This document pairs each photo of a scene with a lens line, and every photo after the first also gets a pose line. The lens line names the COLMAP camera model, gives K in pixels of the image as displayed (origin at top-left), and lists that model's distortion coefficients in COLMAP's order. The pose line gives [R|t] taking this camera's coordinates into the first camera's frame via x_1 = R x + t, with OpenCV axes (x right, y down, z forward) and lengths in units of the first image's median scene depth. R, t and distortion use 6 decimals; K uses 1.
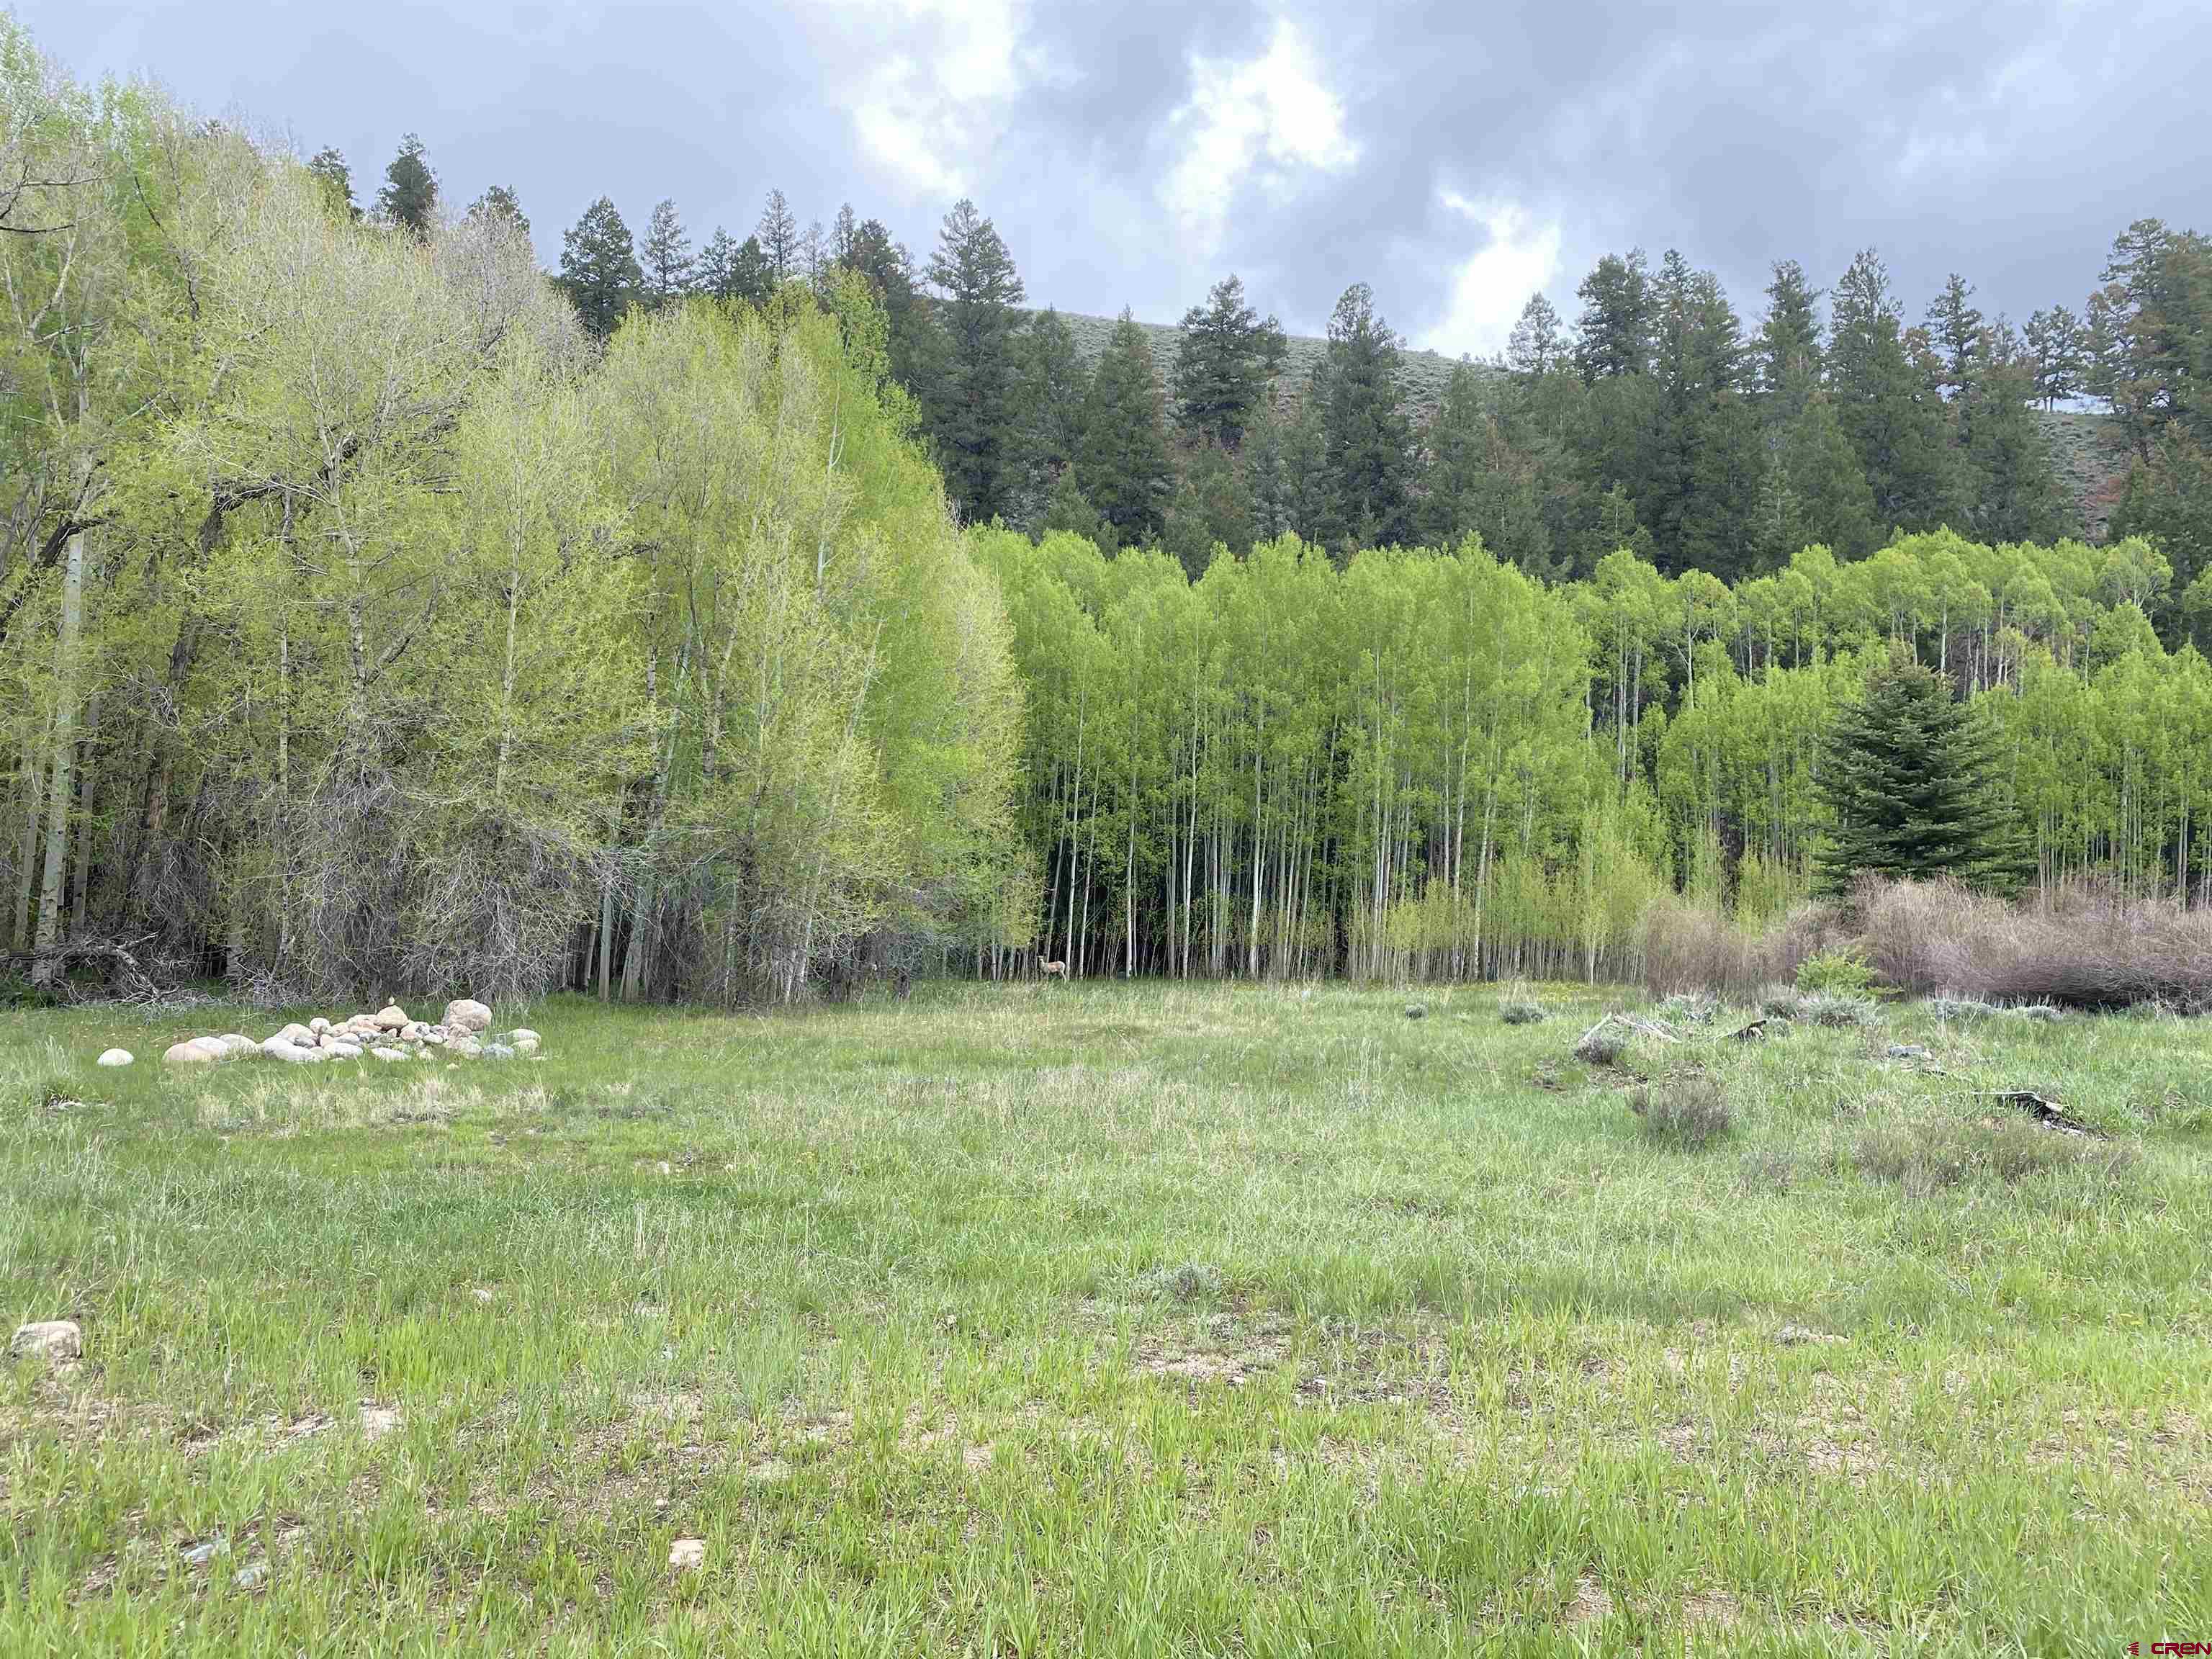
lens RADIAL K [[1712.2, 0, 1106.0], [0, 1712.2, 829.5], [0, 0, 1]] dist [0.029285, -0.065401]
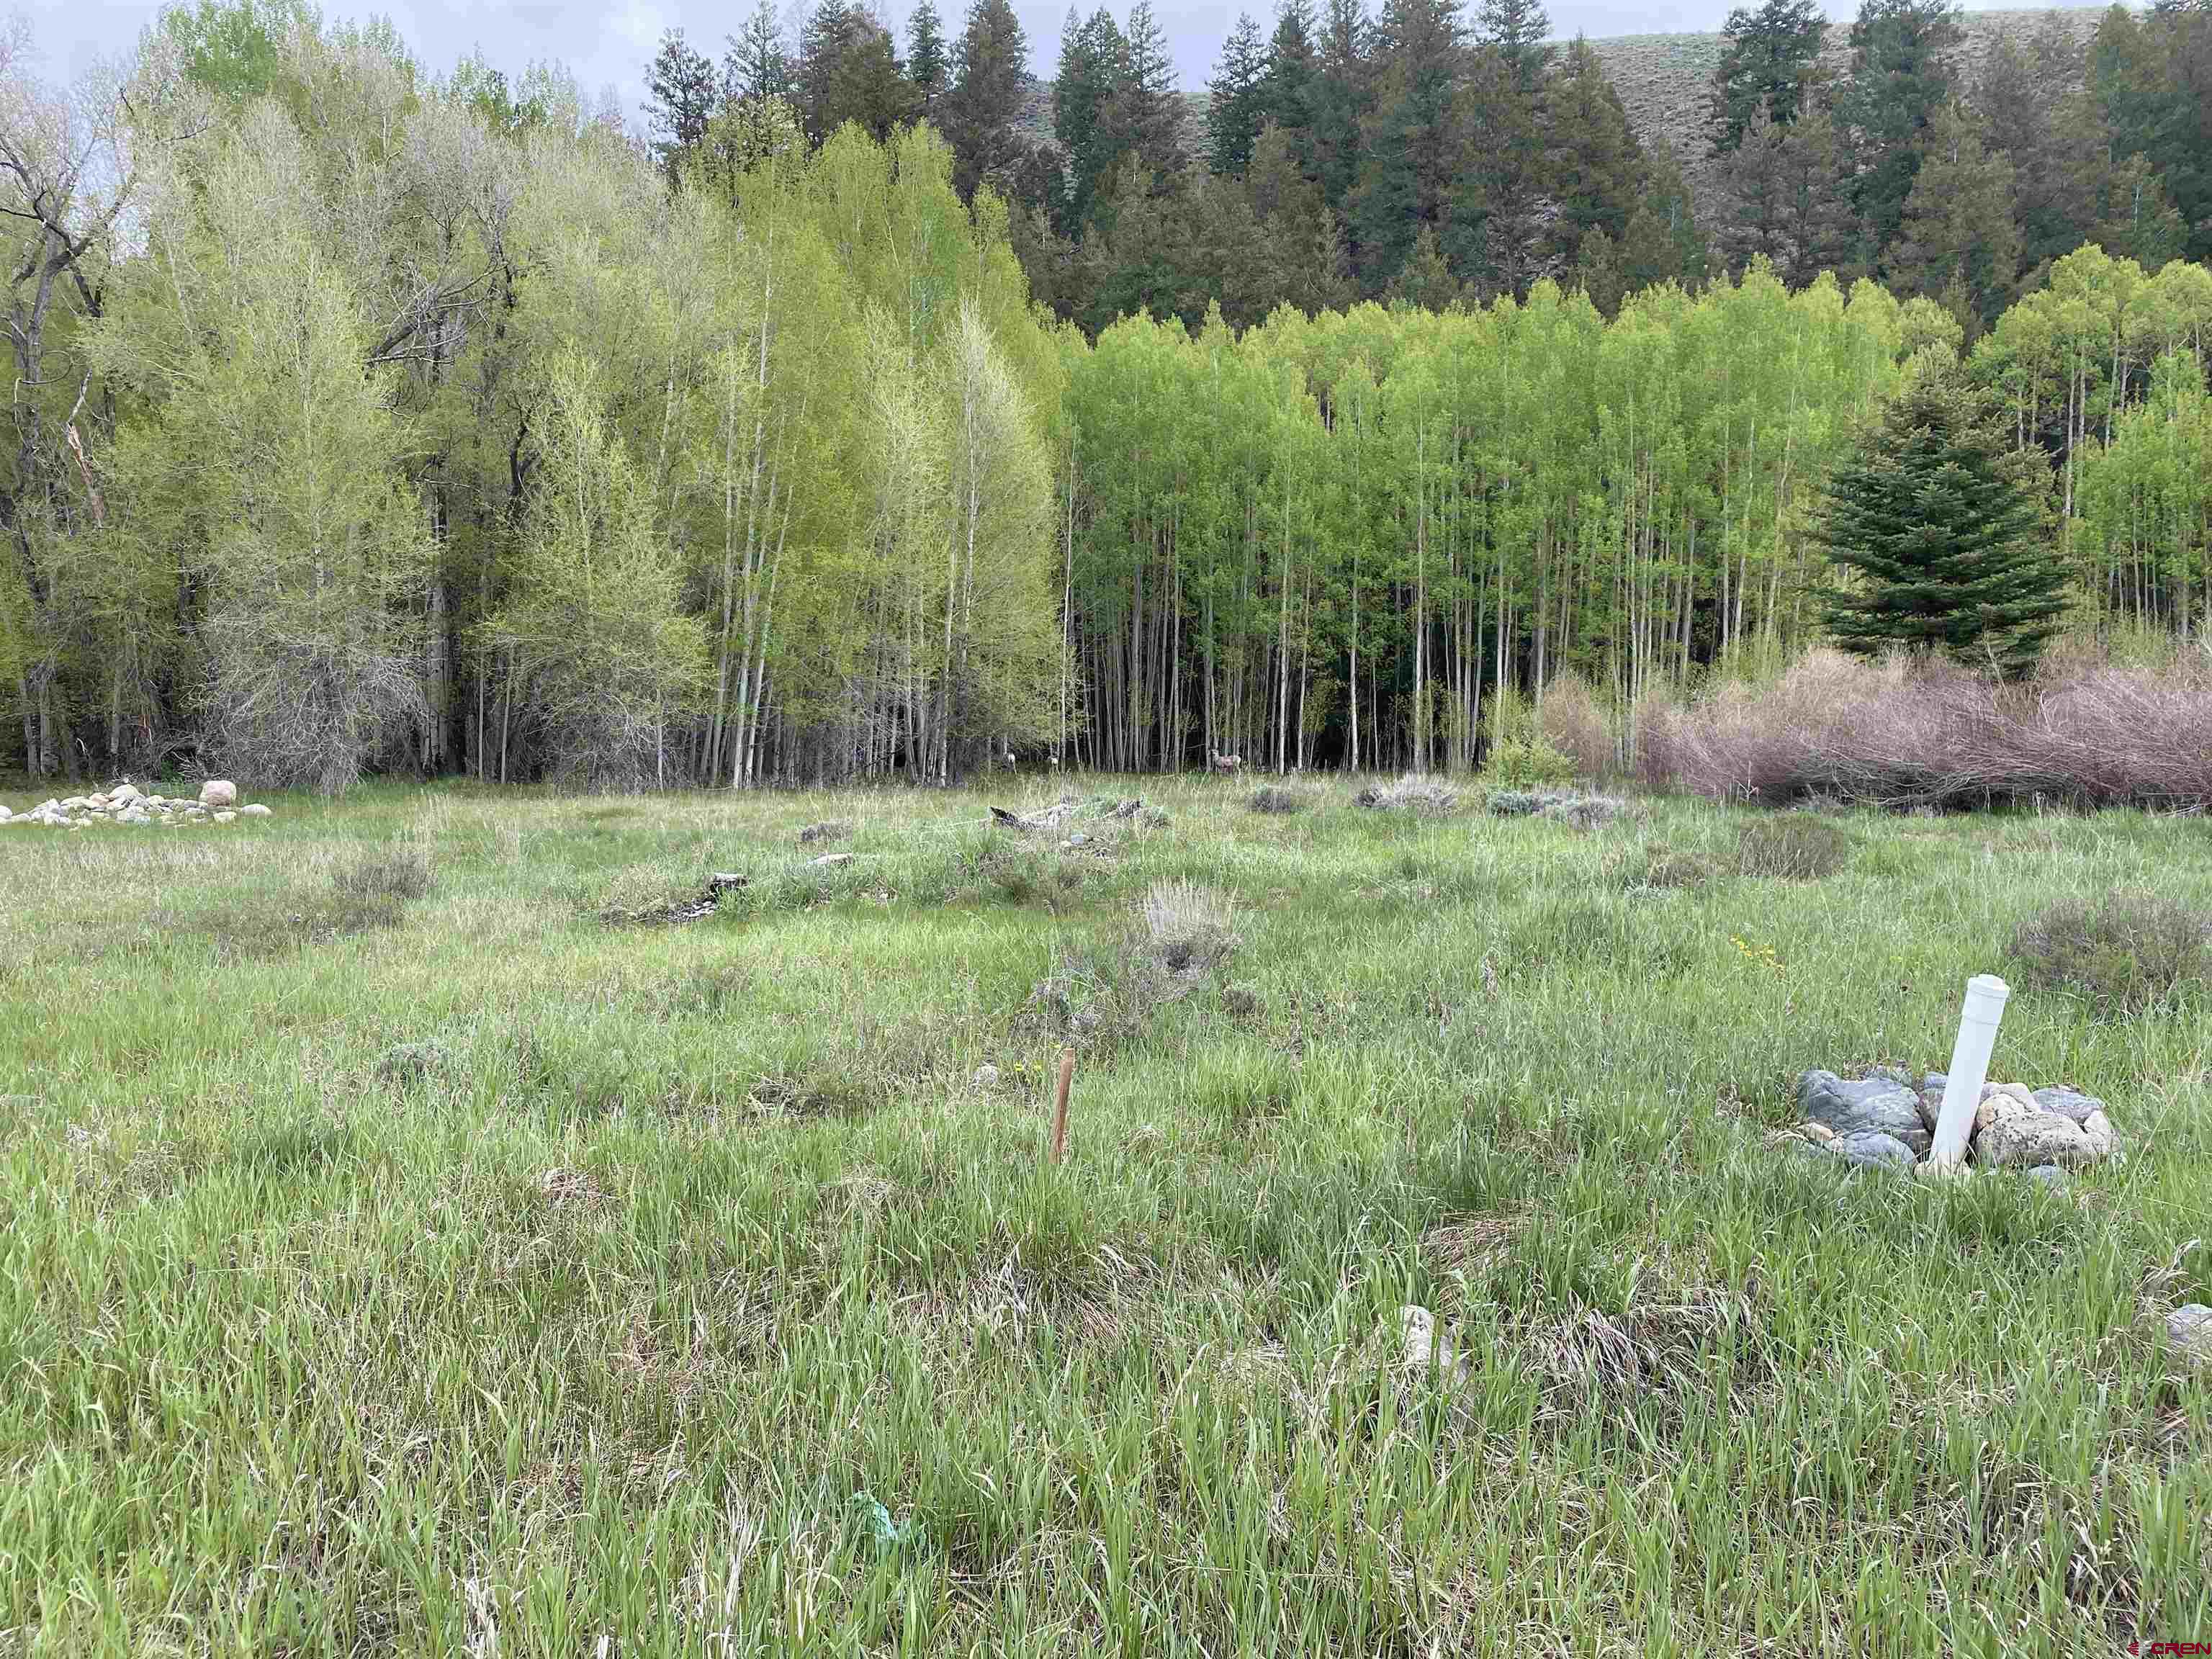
lens RADIAL K [[1712.2, 0, 1106.0], [0, 1712.2, 829.5], [0, 0, 1]] dist [0.029285, -0.065401]
pose [[0.896369, 0.020068, -0.442855, 0.315996], [0.033687, 0.993003, 0.113182, 0.004900], [0.442028, -0.116371, 0.889421, 0.056290]]
